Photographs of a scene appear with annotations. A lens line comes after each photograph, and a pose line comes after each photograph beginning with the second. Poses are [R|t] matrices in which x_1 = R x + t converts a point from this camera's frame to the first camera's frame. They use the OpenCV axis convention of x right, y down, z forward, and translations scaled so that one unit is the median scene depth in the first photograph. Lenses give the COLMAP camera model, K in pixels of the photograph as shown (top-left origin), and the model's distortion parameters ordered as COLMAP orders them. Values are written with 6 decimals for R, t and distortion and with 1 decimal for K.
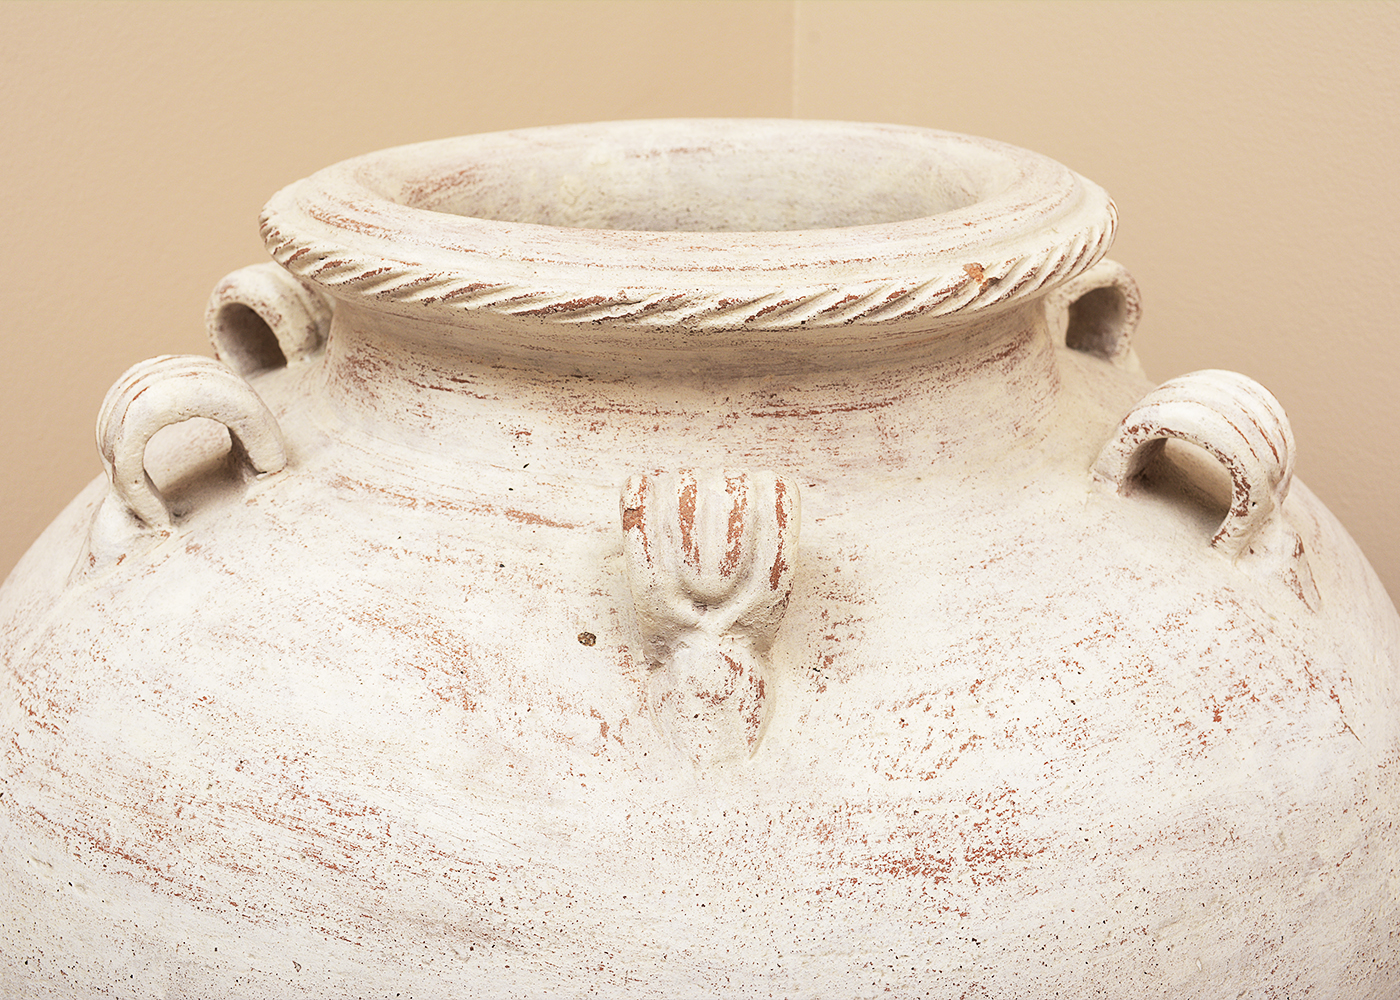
lens RADIAL K [[1806.0, 0, 699.8], [0, 1806.0, 501.1], [0, 0, 1]] dist [-0.044688, 0.000000]
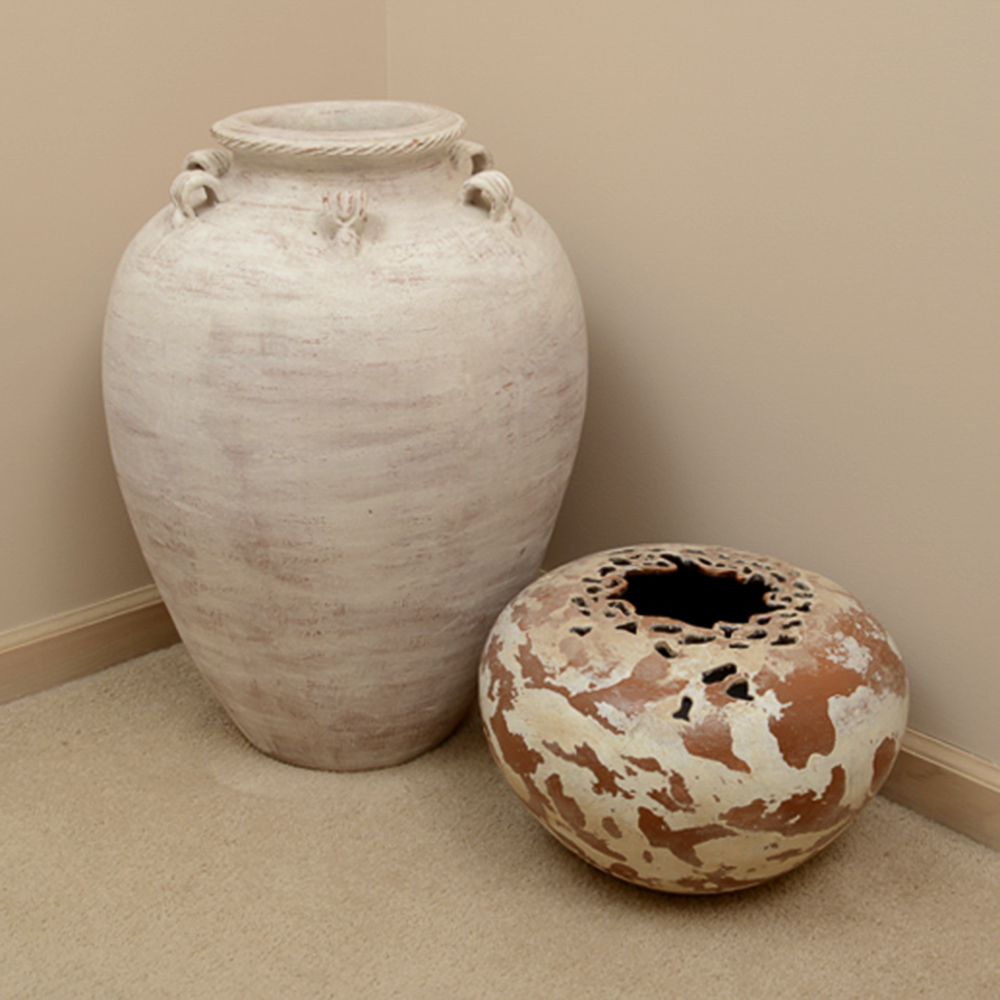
lens RADIAL K [[1550.6, 0, 499.3], [0, 1550.6, 446.5], [0, 0, 1]] dist [-0.087386, 0.000000]
pose [[0.996649, -0.026013, 0.077550, 0.062171], [0.024729, 0.999542, 0.017465, 0.466696], [-0.077968, -0.015489, 0.996836, -2.278768]]
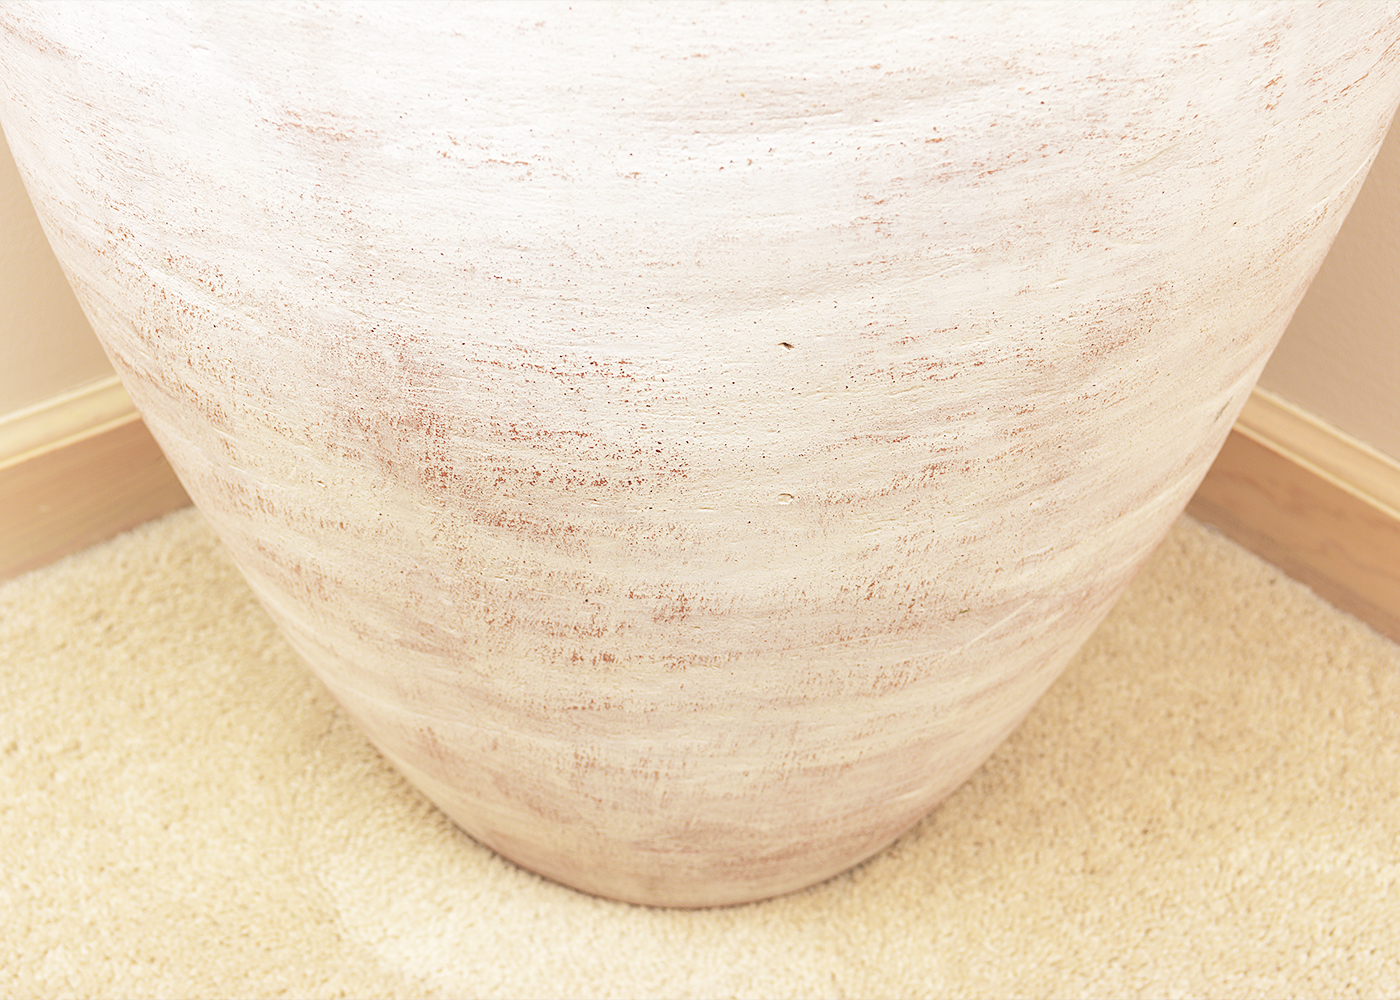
lens RADIAL K [[2086.4, 0, 702.3], [0, 2086.4, 500.7], [0, 0, 1]] dist [-0.019884, 0.000000]
pose [[0.999992, -0.004005, -0.000125, -0.010760], [0.003867, 0.956483, 0.291761, 0.371393], [-0.001049, -0.291760, 0.956491, -0.283524]]
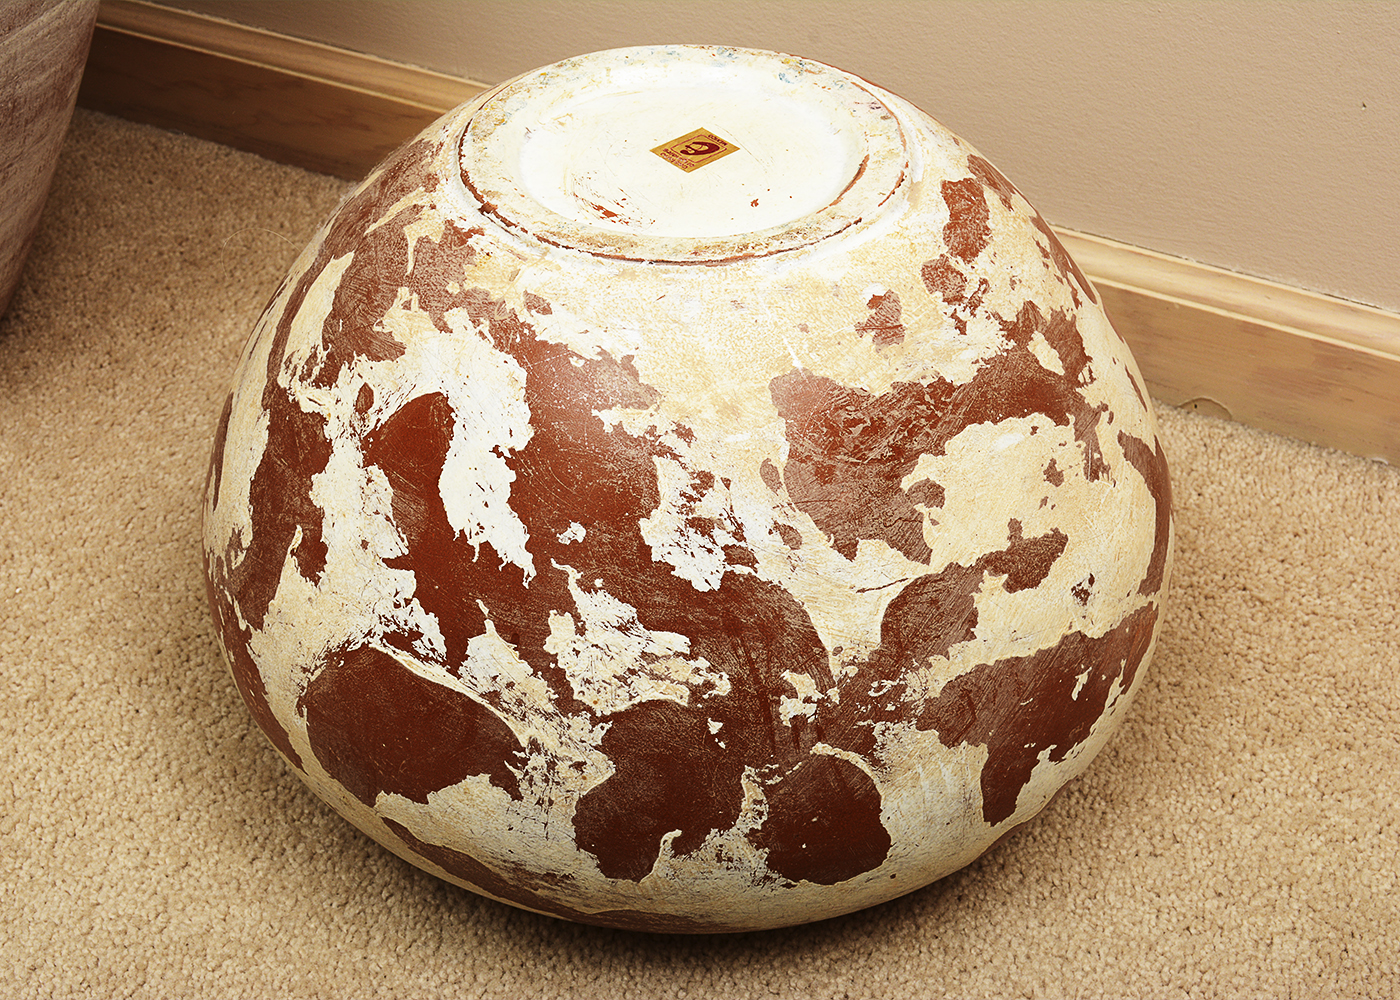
lens RADIAL K [[1909.6, 0, 699.0], [0, 1909.6, 501.4], [0, 0, 1]] dist [-0.041689, 0.000000]
pose [[0.888772, -0.274622, 0.366969, 0.087408], [0.122115, 0.913568, 0.387919, 0.619101], [-0.441782, -0.299959, 0.845490, -0.866231]]
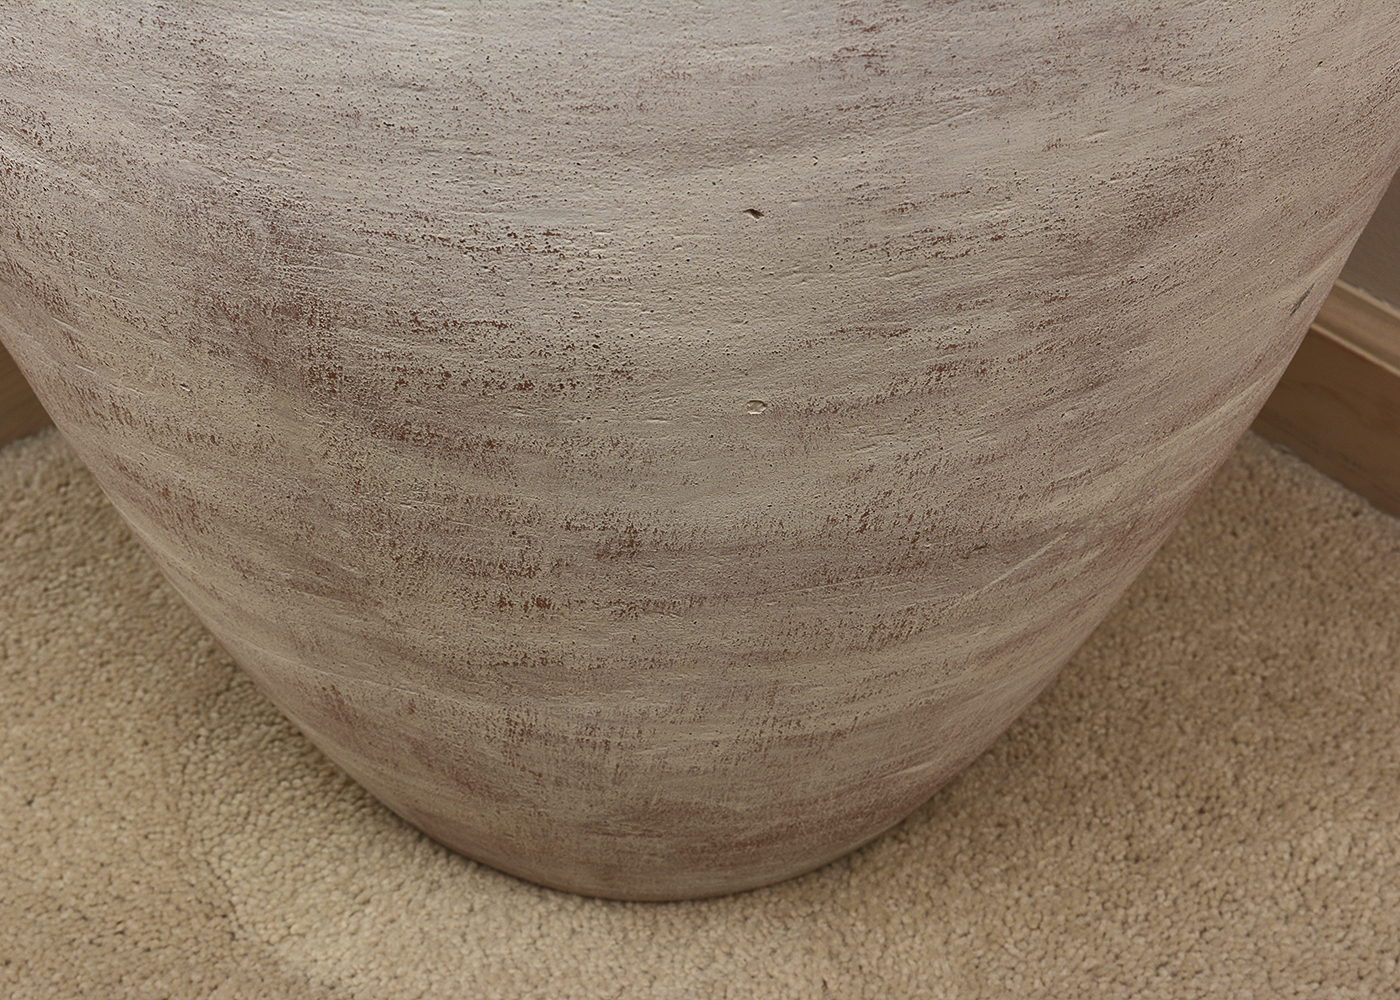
lens RADIAL K [[2347.1, 0, 703.9], [0, 2347.1, 501.2], [0, 0, 1]] dist [-0.003863, 0.000000]
pose [[0.999998, -0.001064, -0.001807, 0.018431], [0.001592, 0.945906, 0.324436, 0.415258], [0.001364, -0.324438, 0.945906, -0.160623]]
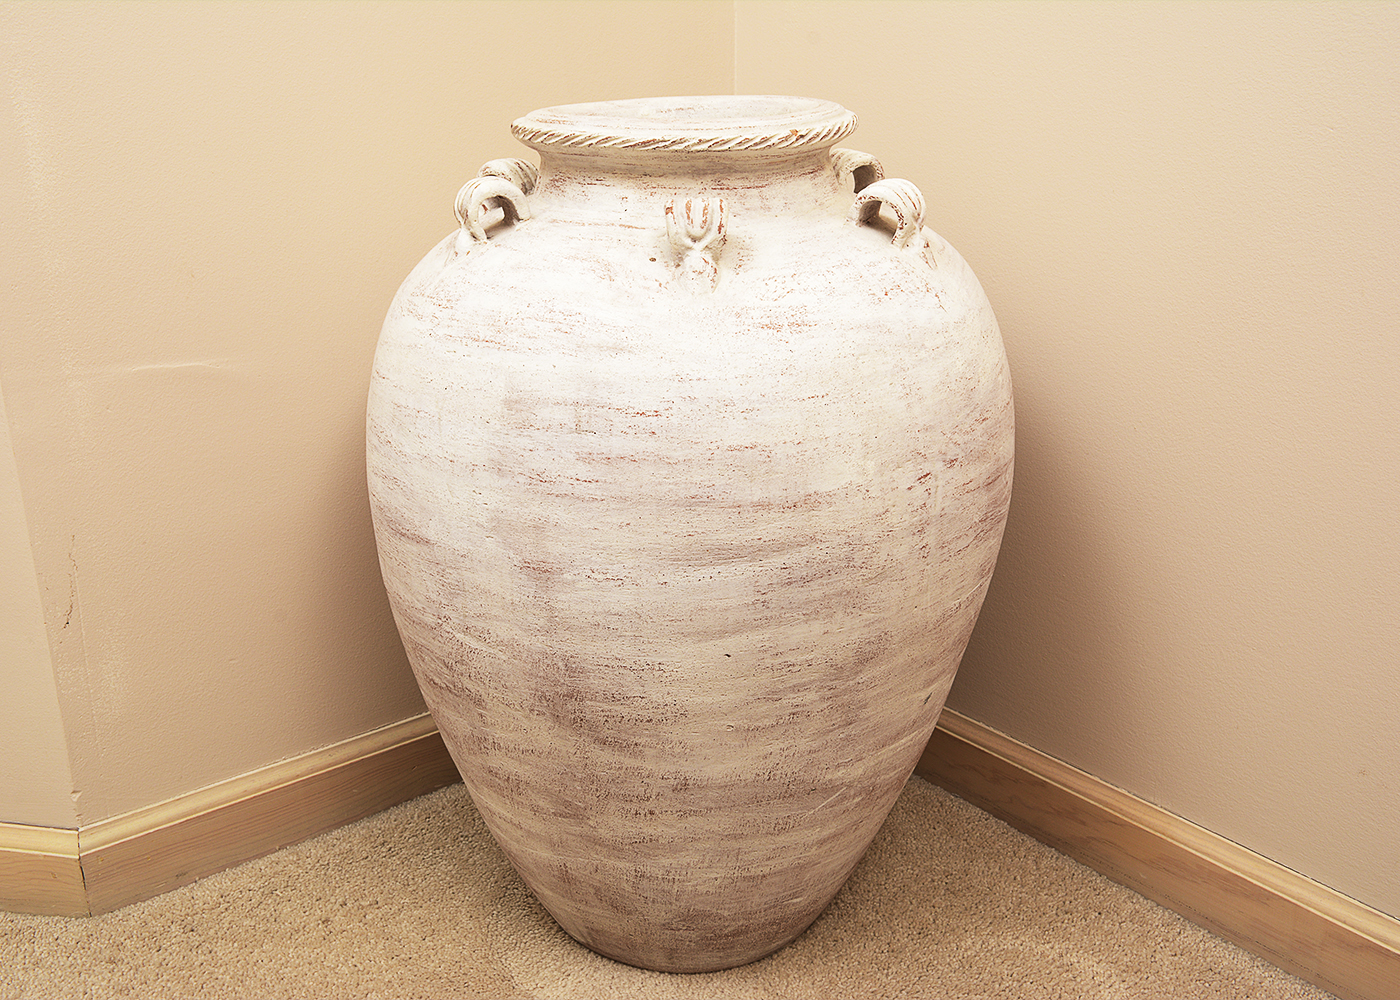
lens RADIAL K [[1376.9, 0, 701.5], [0, 1376.9, 499.8], [0, 0, 1]] dist [-0.071379, 0.000000]
pose [[0.999792, -0.016894, 0.011450, -0.017071], [0.016745, 0.999776, 0.012925, 0.397067], [-0.011666, -0.012731, 0.999851, -1.054847]]
